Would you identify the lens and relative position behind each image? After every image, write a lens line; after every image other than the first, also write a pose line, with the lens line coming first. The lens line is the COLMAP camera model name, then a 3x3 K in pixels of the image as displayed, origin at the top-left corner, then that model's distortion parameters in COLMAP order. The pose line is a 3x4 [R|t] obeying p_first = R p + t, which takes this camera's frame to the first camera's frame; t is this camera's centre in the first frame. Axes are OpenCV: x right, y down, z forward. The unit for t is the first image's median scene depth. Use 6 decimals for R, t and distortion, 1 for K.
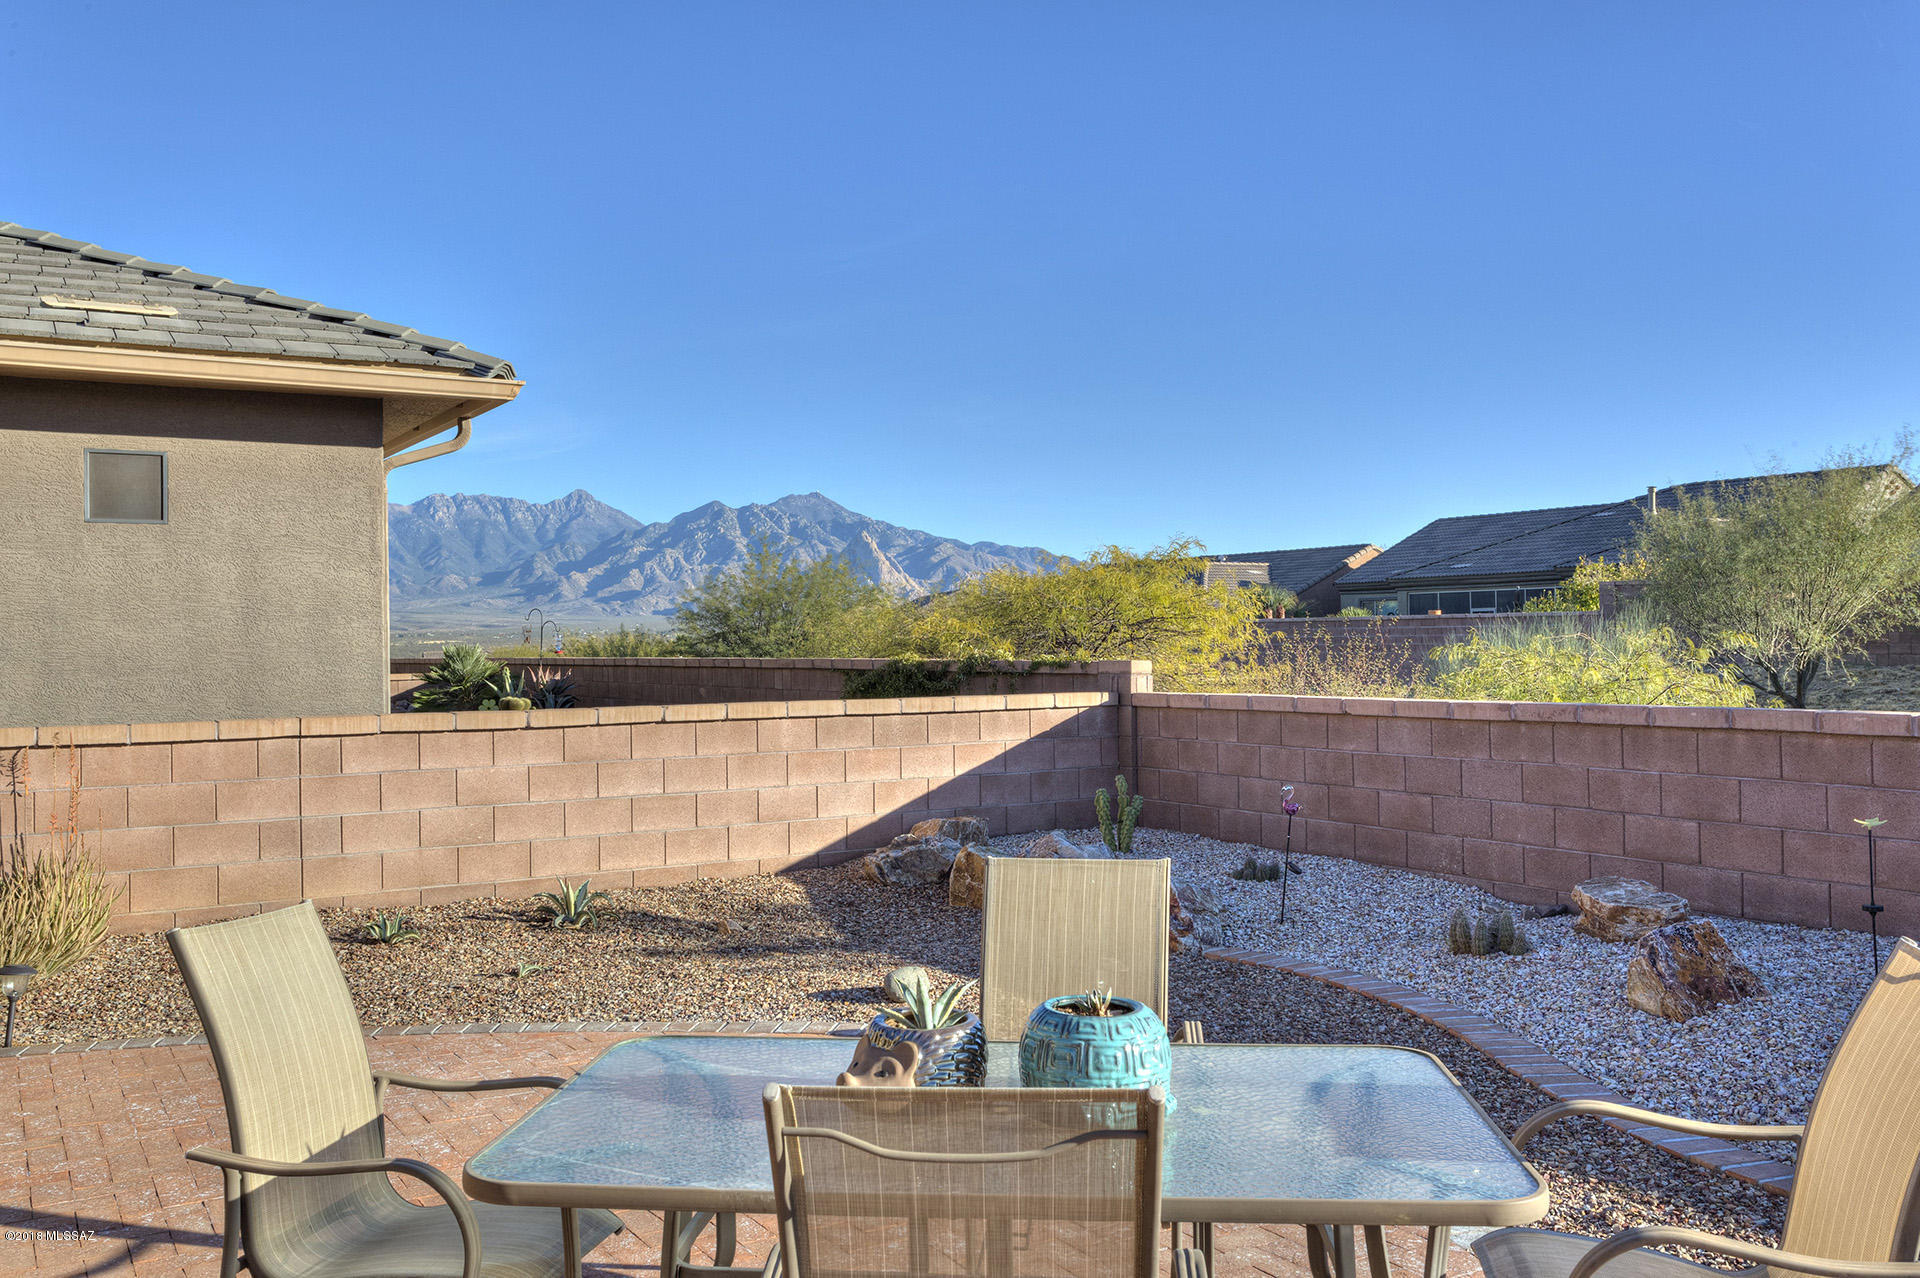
lens RADIAL K [[1597.1, 0, 951.7], [0, 1597.1, 644.7], [0, 0, 1]] dist [0.014030, 0.006014]
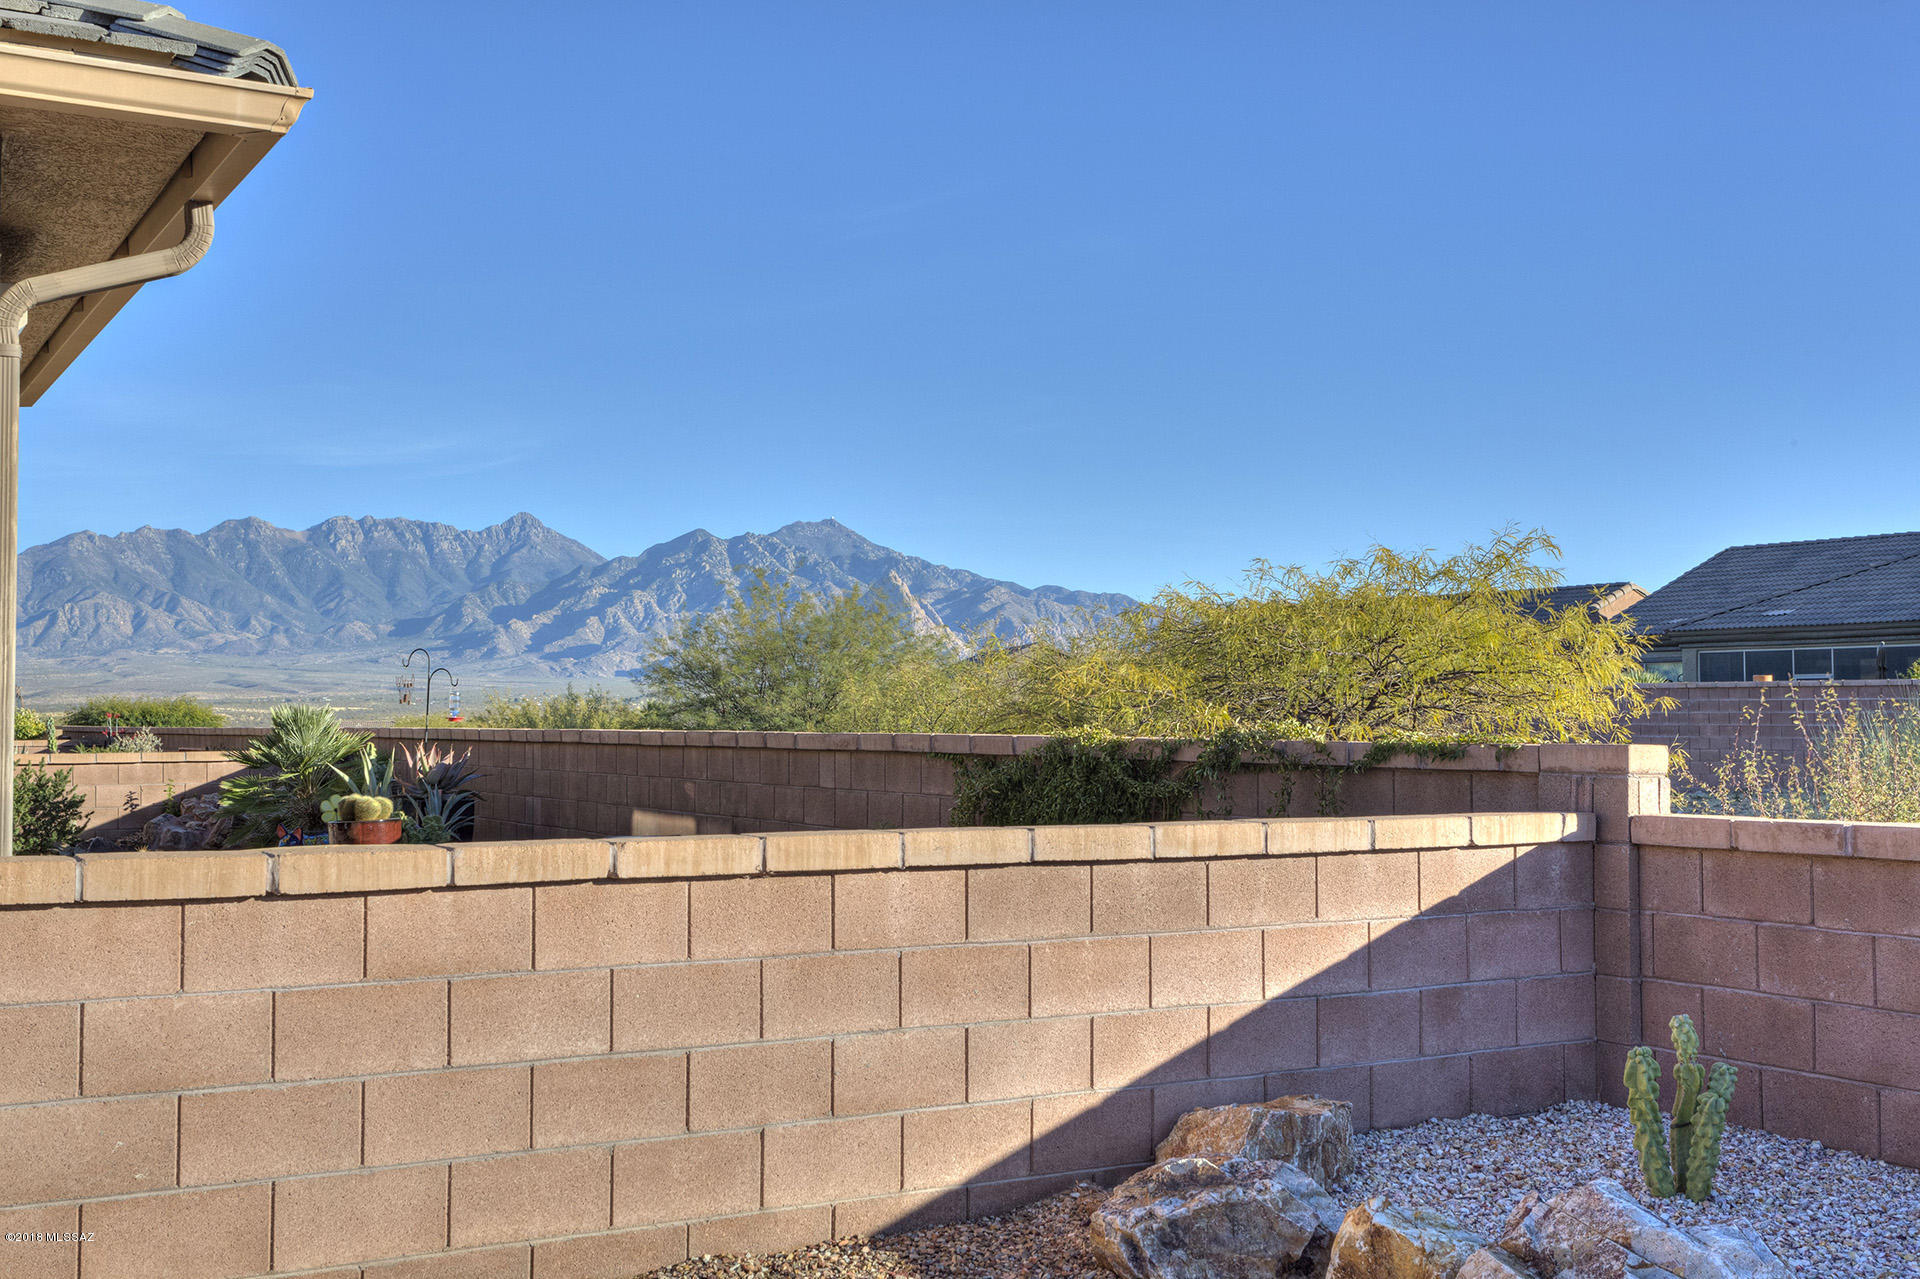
lens RADIAL K [[2059.9, 0, 958.7], [0, 2059.9, 639.7], [0, 0, 1]] dist [0.023358, 0.000000]
pose [[0.999732, 0.011166, -0.020282, -0.071530], [-0.011949, 0.999172, -0.038903, 0.005201], [0.019831, 0.039135, 0.999037, 0.412315]]
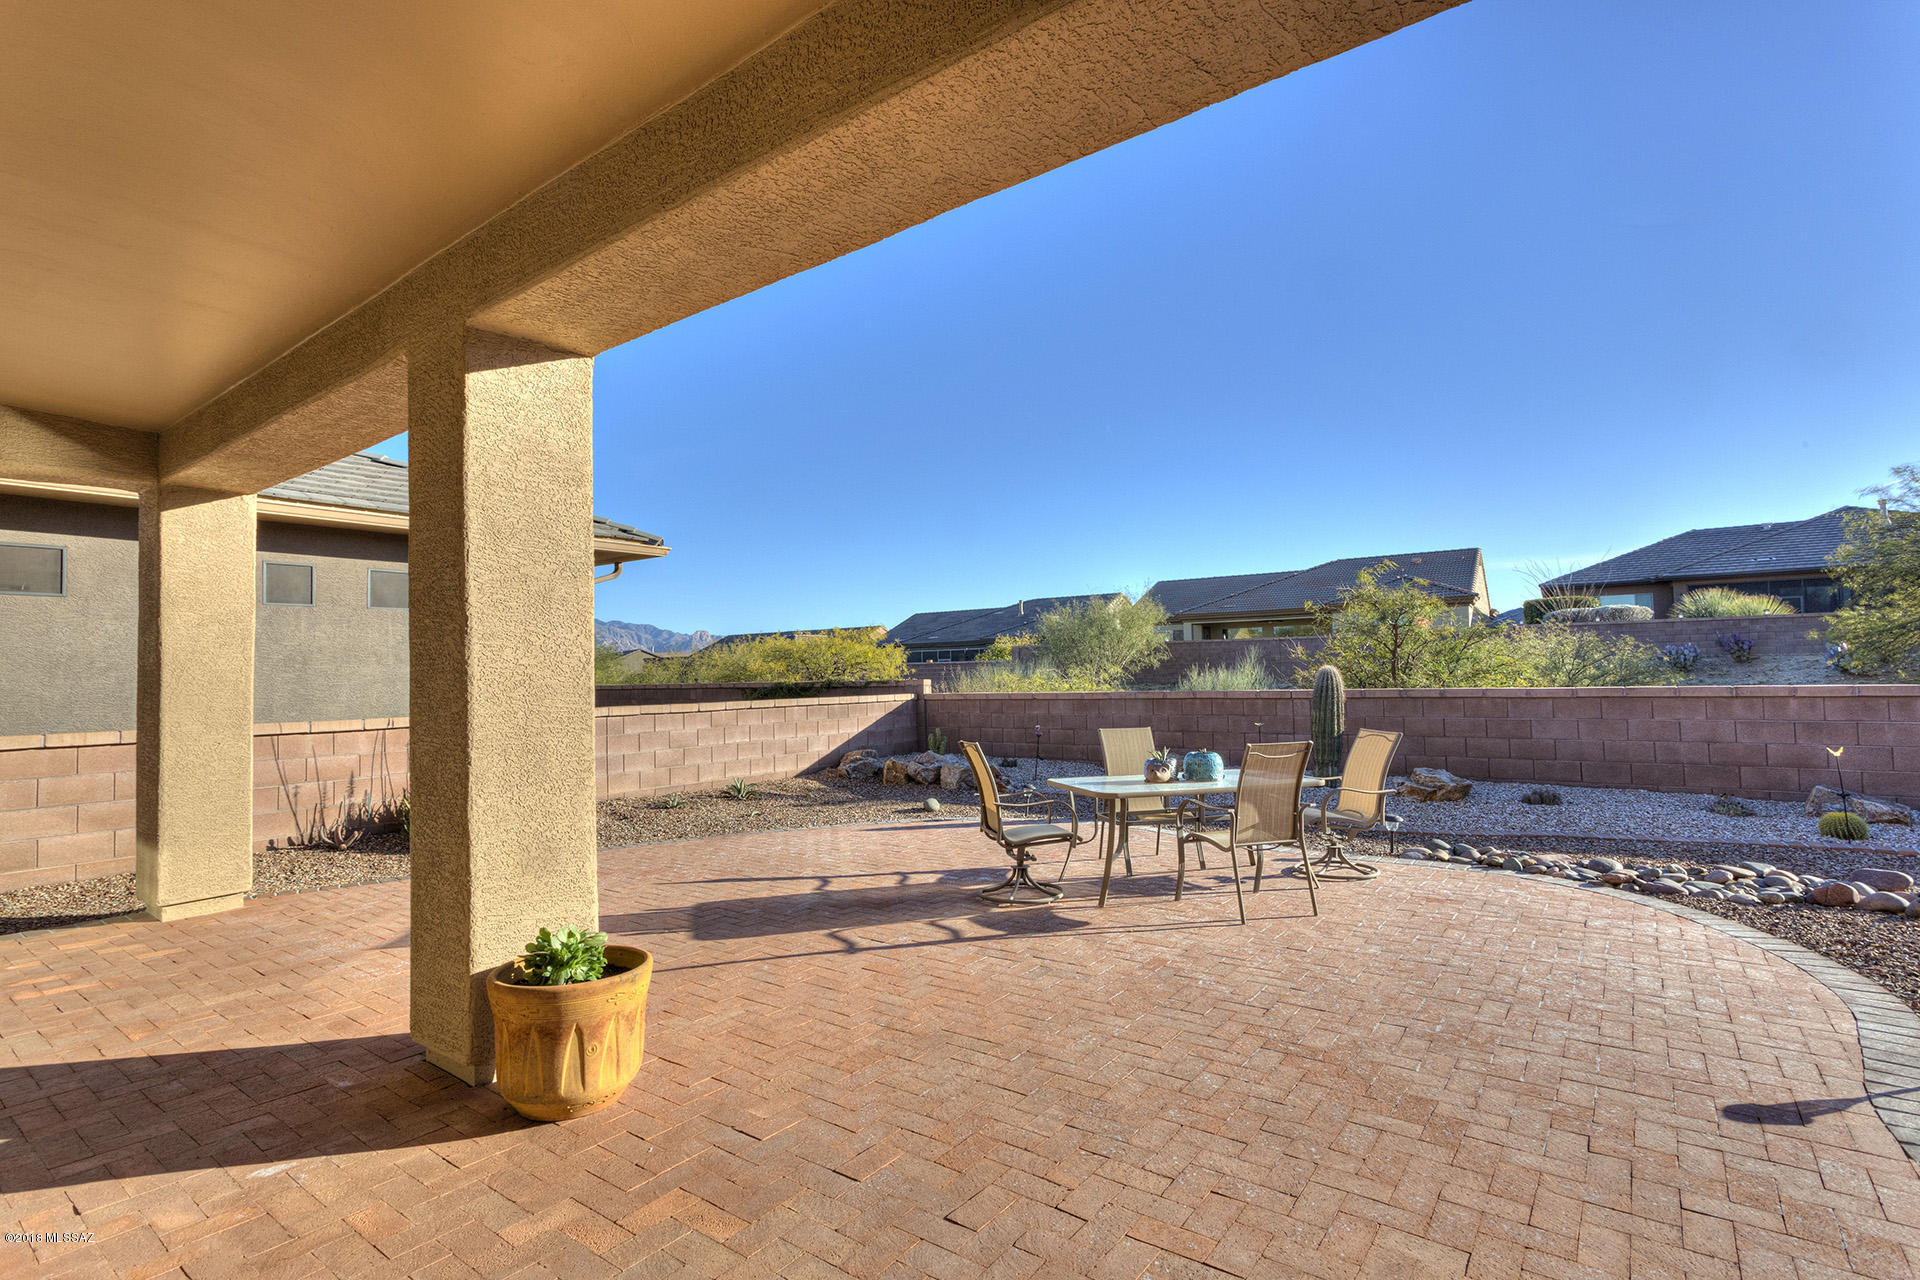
lens RADIAL K [[917.9, 0, 952.4], [0, 917.9, 635.8], [0, 0, 1]] dist [0.005556, 0.002851]
pose [[0.926390, 0.008815, 0.376463, -0.351153], [0.010003, 0.998797, -0.048000, 0.011291], [-0.376433, 0.048232, 0.925187, -0.229337]]
